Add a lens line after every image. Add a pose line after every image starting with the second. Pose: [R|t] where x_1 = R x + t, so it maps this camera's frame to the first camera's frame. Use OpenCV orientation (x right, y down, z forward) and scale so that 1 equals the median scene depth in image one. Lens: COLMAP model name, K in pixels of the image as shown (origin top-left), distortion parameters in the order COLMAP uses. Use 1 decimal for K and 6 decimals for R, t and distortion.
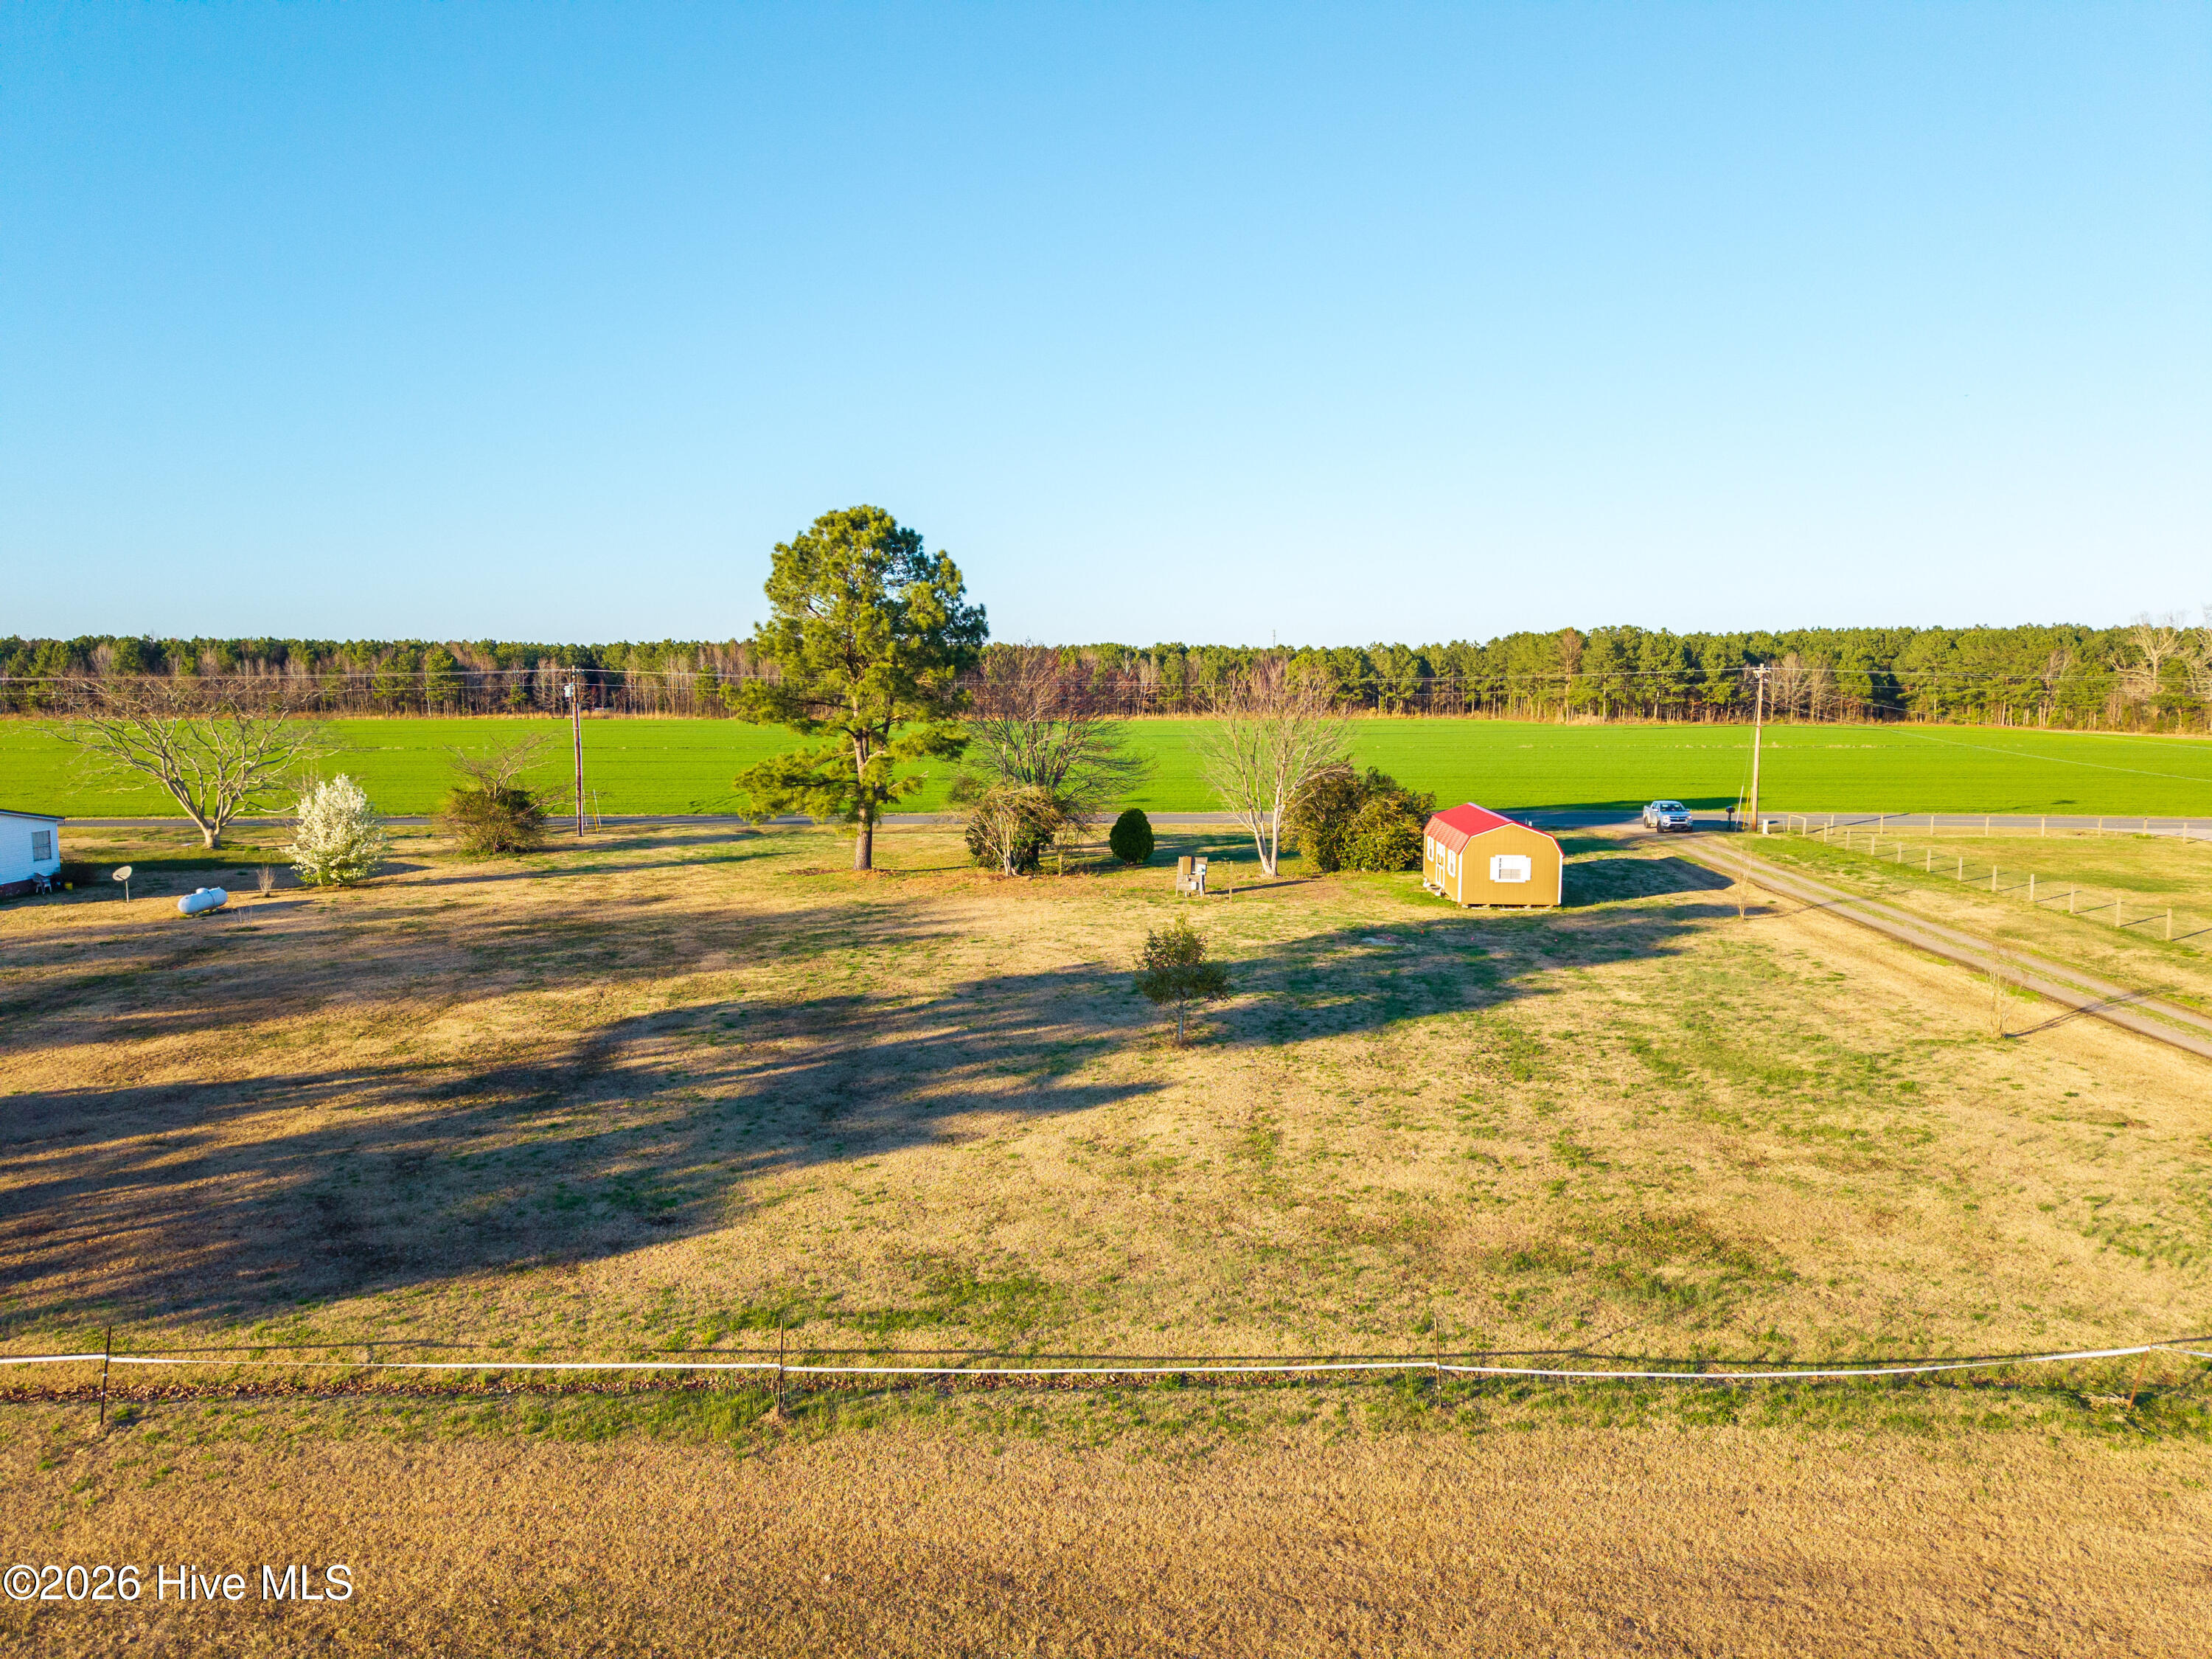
lens RADIAL K [[1471.4, 0, 1109.8], [0, 1471.4, 849.0], [0, 0, 1]] dist [0.054130, -0.060445]
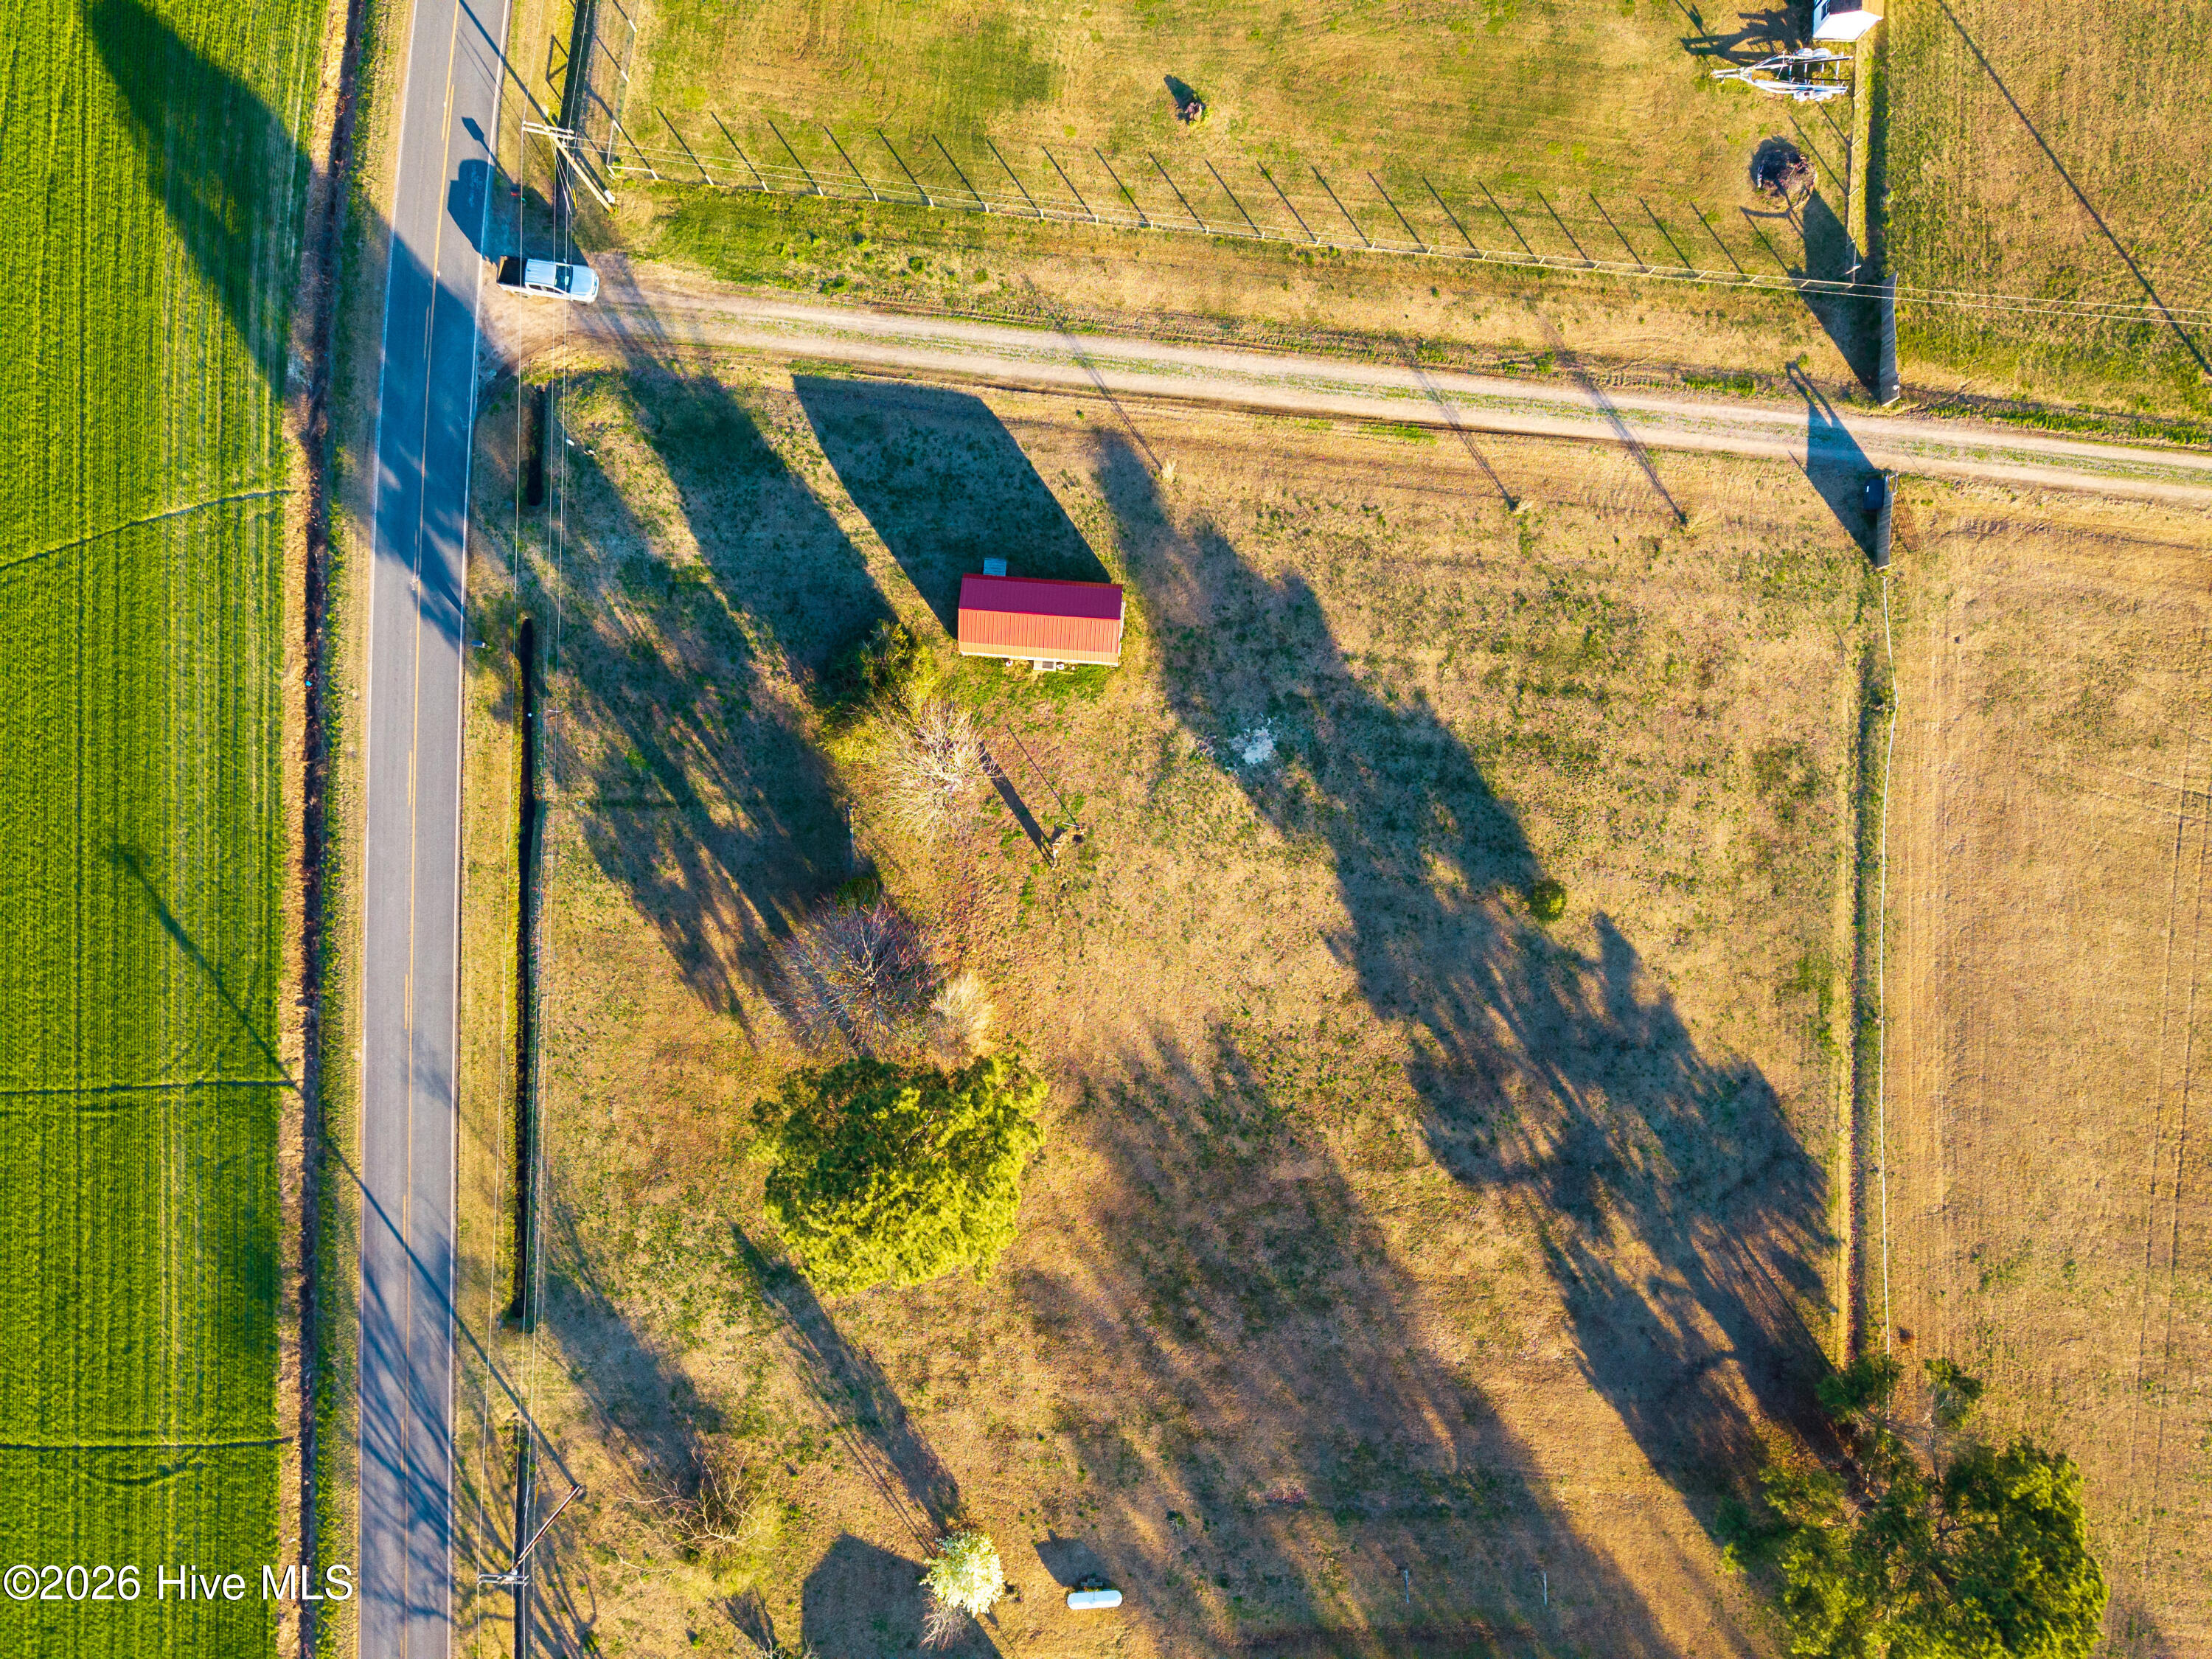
lens RADIAL K [[1471.4, 0, 1114.9], [0, 1471.4, 824.2], [0, 0, 1]] dist [0.054130, -0.060445]
pose [[0.023405, -0.999726, -0.000275, 0.018442], [0.120150, 0.002539, 0.992753, -0.264855], [-0.992480, -0.023268, 0.120176, 0.170936]]
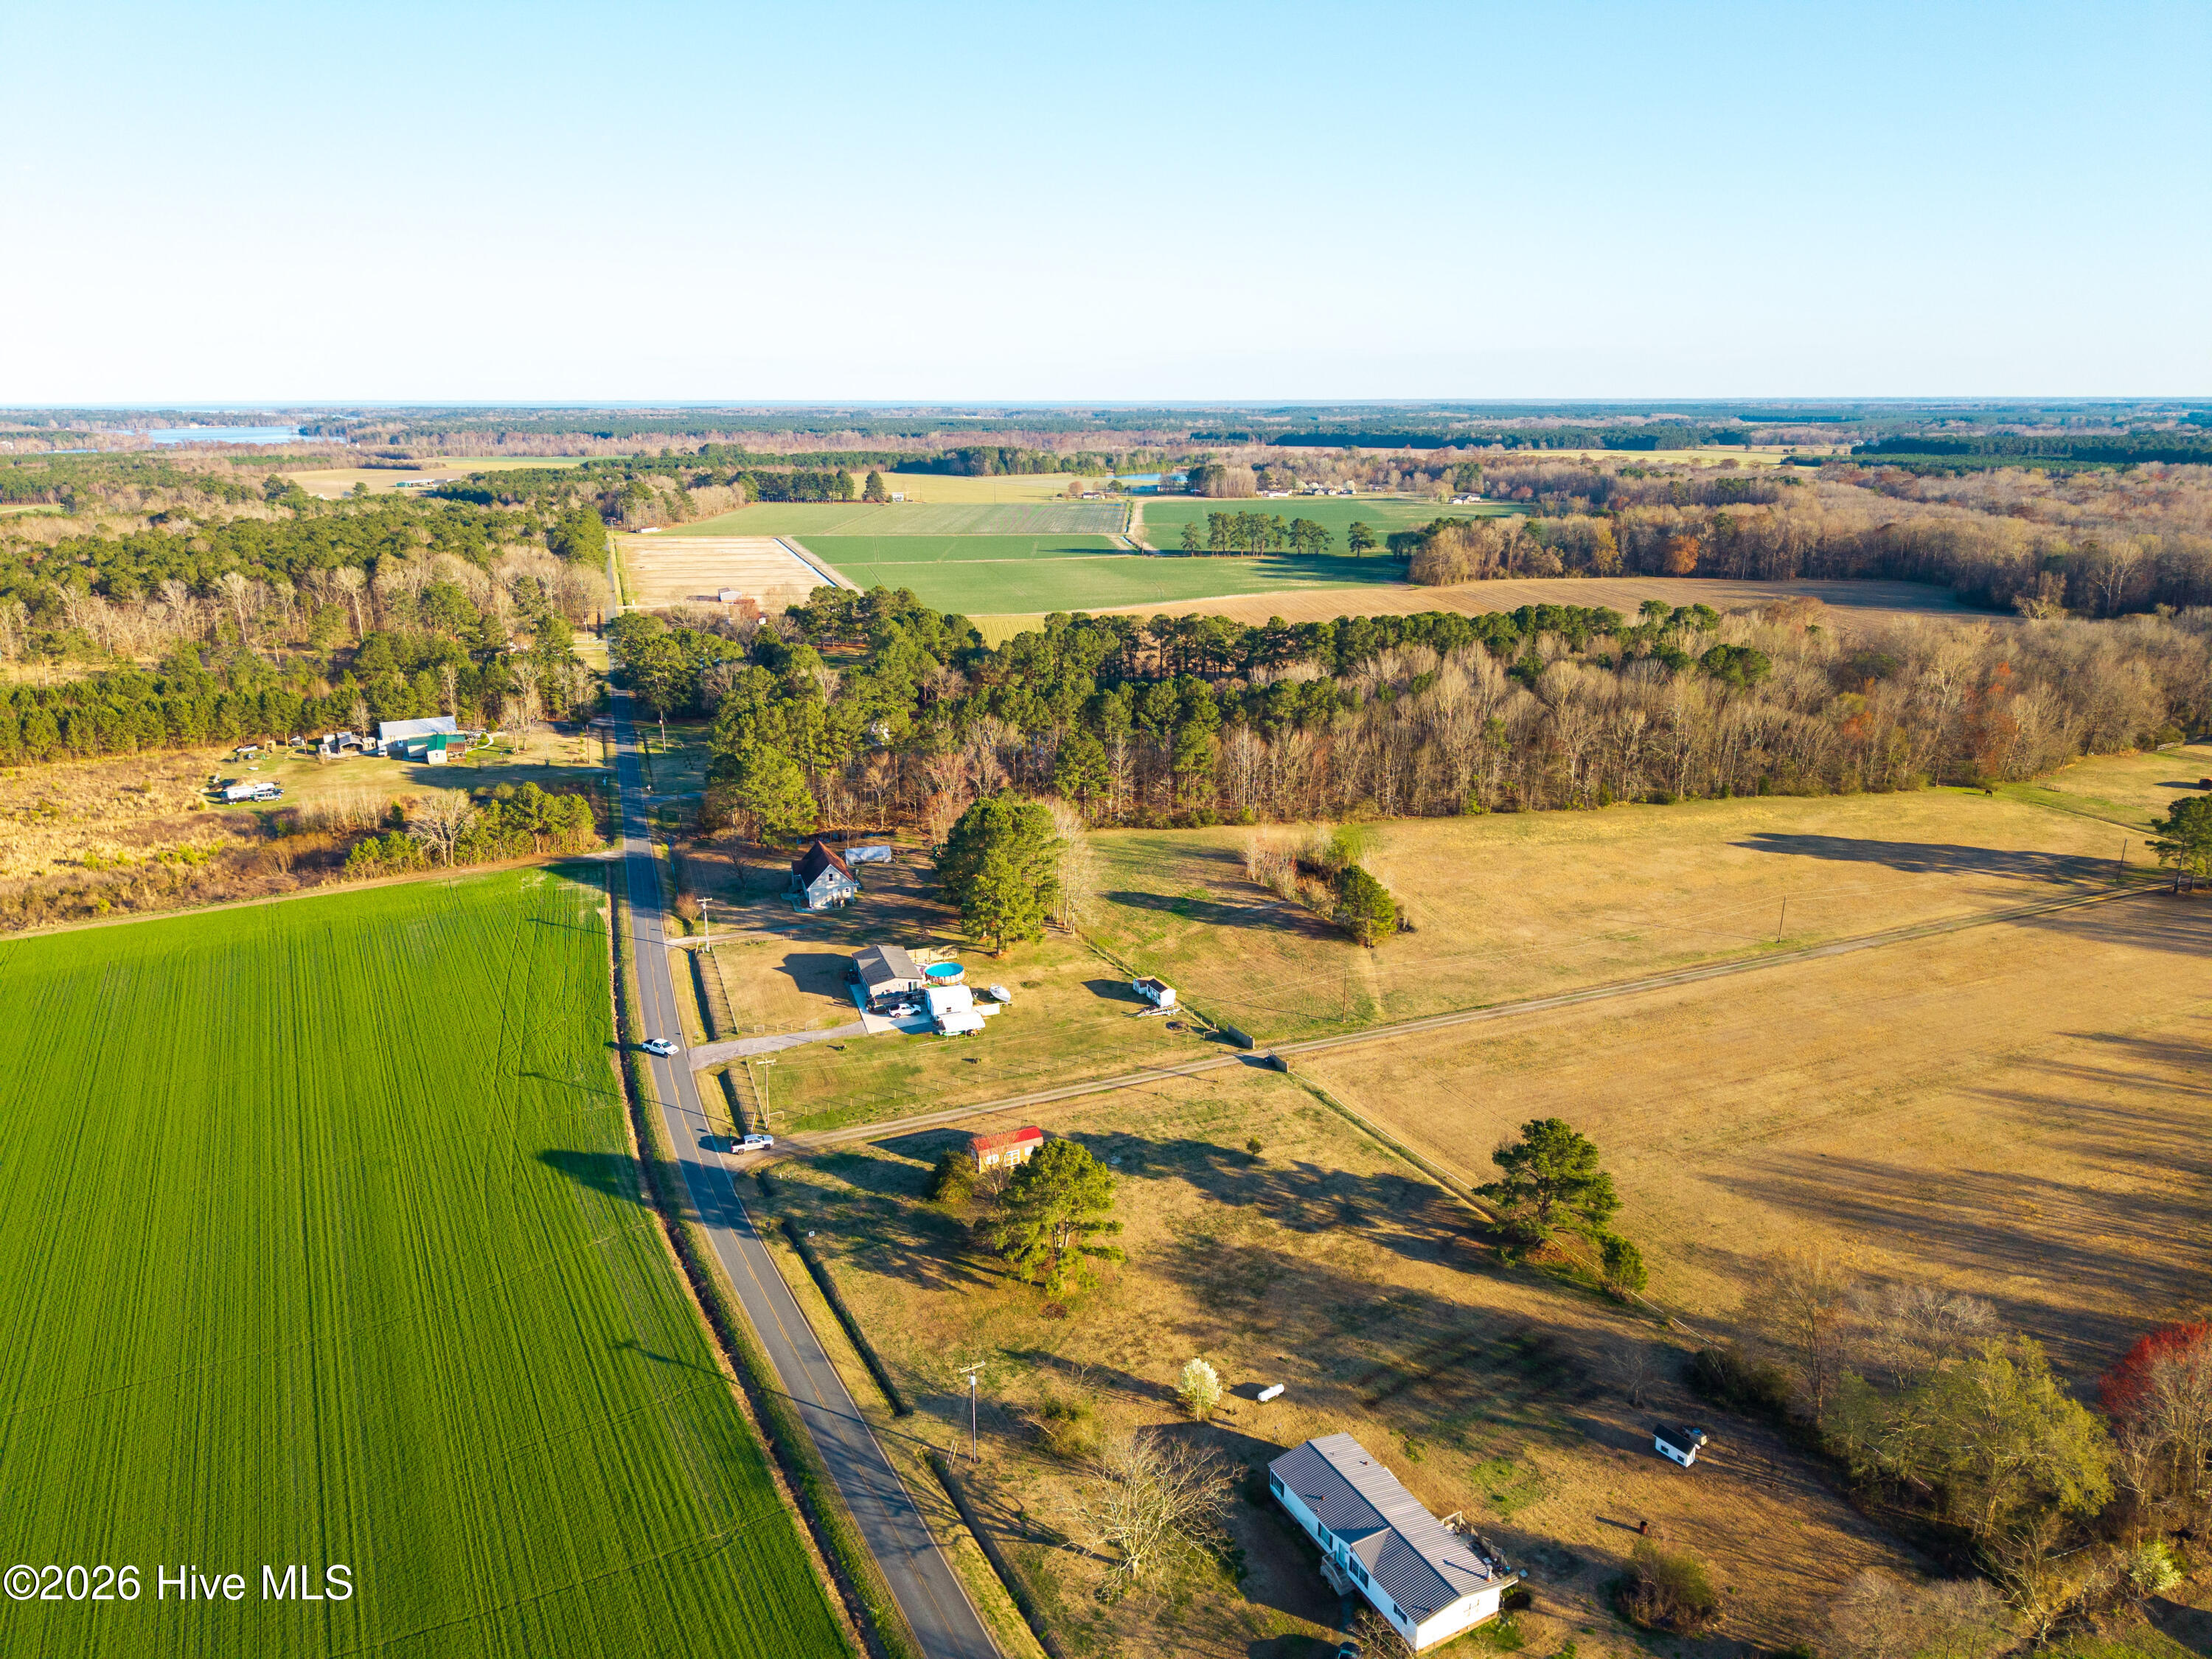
lens RADIAL K [[1471.4, 0, 1116.3], [0, 1471.4, 821.3], [0, 0, 1]] dist [0.054130, -0.060445]
pose [[-0.469169, -0.242595, 0.849134, -0.463567], [0.101478, 0.940349, 0.324724, -0.327710], [-0.877259, 0.238519, -0.416564, 0.403586]]
